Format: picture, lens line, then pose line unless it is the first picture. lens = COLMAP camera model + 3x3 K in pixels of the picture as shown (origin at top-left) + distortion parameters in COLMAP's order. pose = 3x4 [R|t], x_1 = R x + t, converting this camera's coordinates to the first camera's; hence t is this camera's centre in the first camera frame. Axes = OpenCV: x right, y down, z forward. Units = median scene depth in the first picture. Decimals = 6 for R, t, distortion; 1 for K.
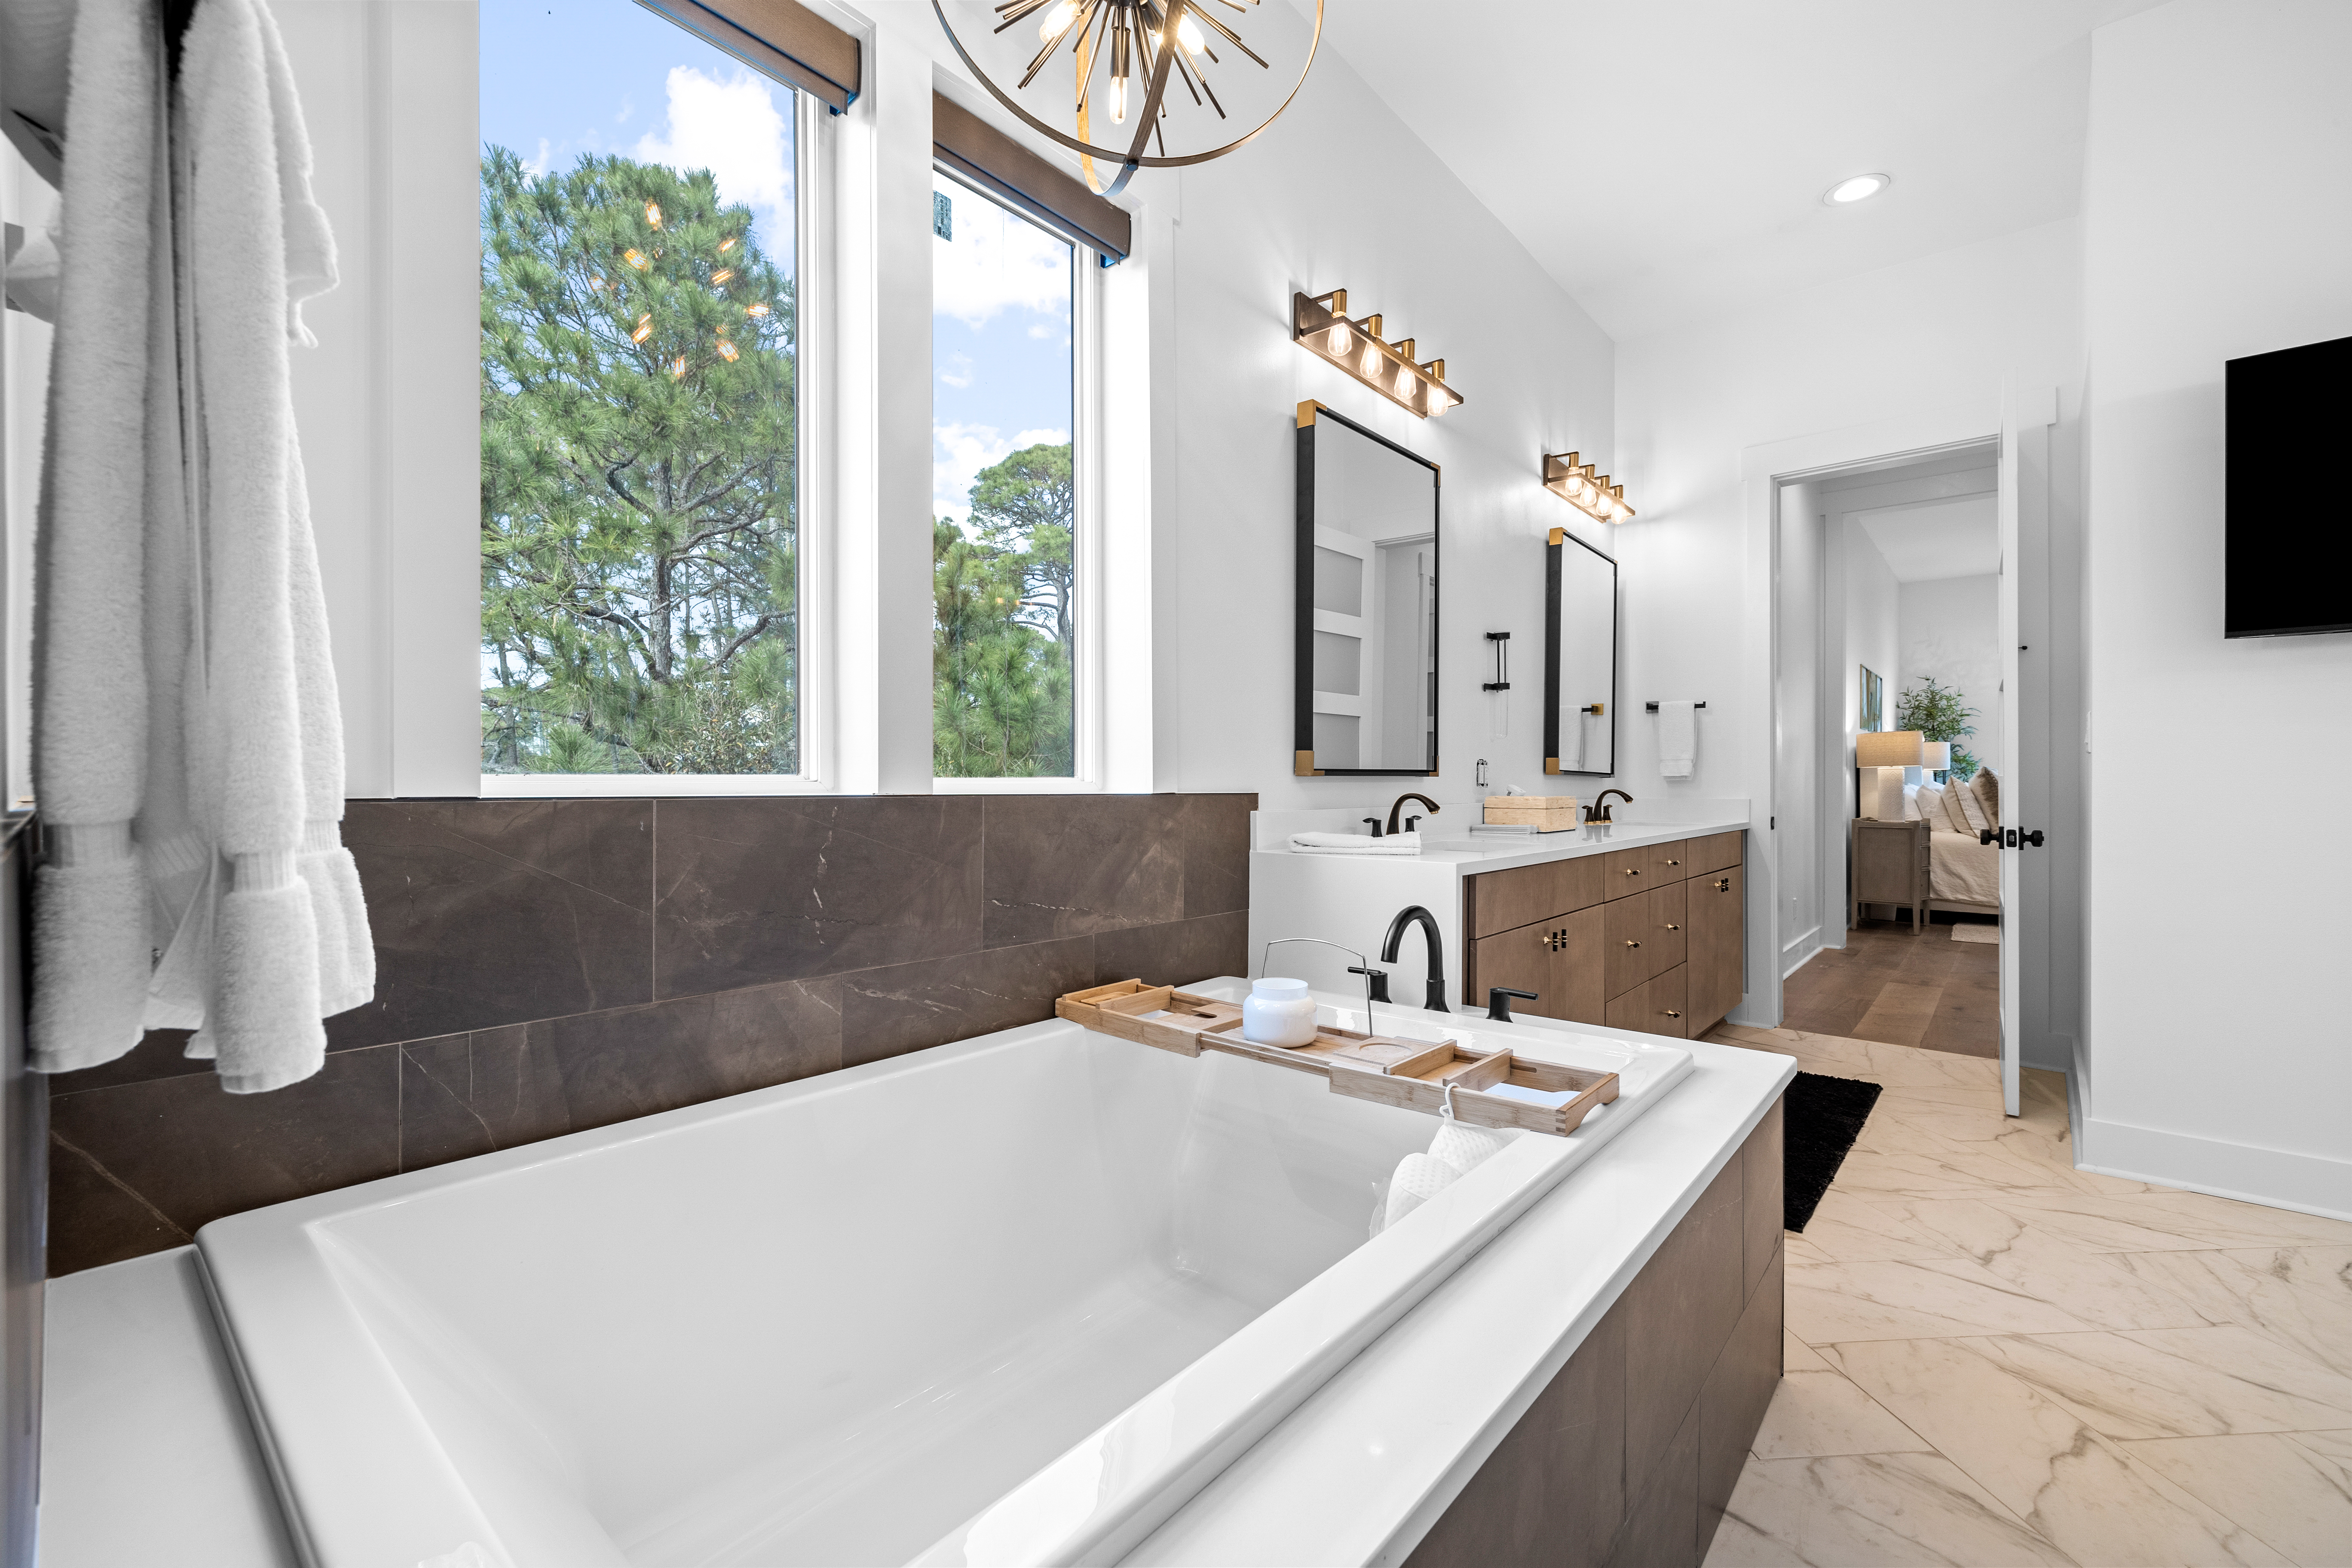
lens RADIAL K [[980.5, 0, 1178.8], [0, 980.5, 780.5], [0, 0, 1]] dist [0.001928, 0.000411]
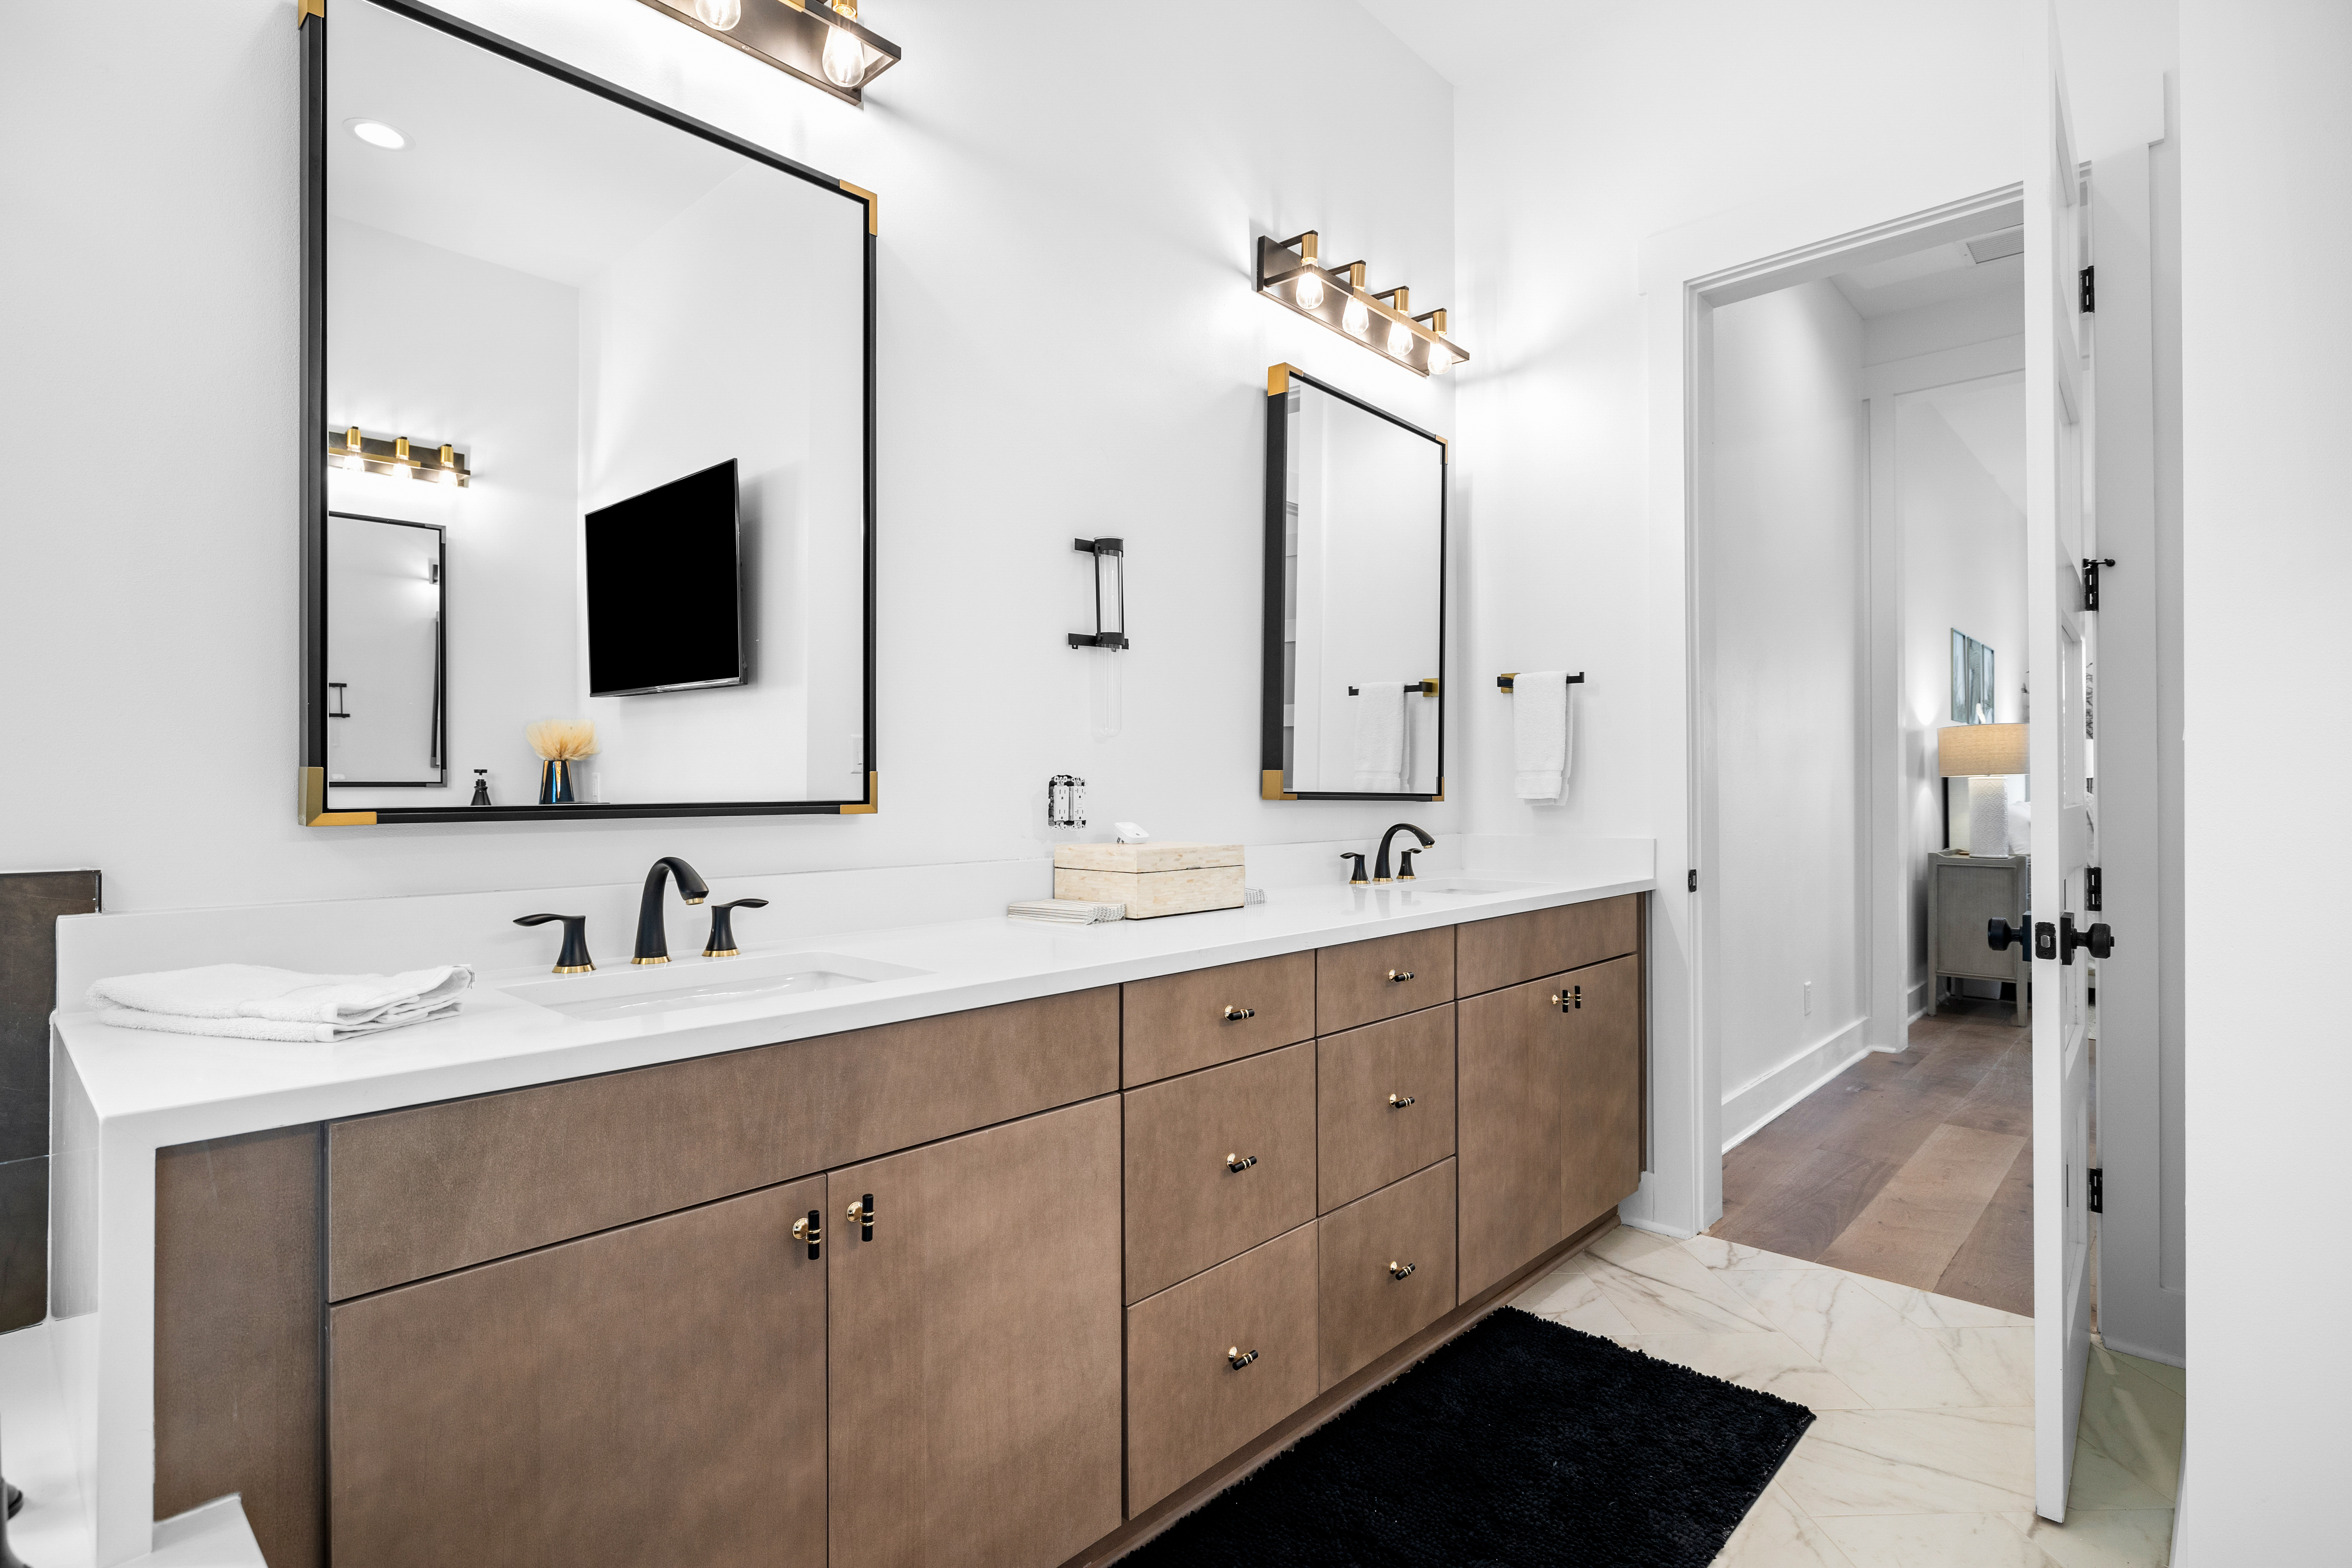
lens RADIAL K [[1150.4, 0, 1173.4], [0, 1150.4, 782.1], [0, 0, 1]] dist [-0.004479, -0.000935]
pose [[0.999281, -0.003388, -0.037773, 0.340812], [0.003193, 0.999981, -0.005225, -0.012795], [0.037790, 0.005101, 0.999273, 0.326022]]
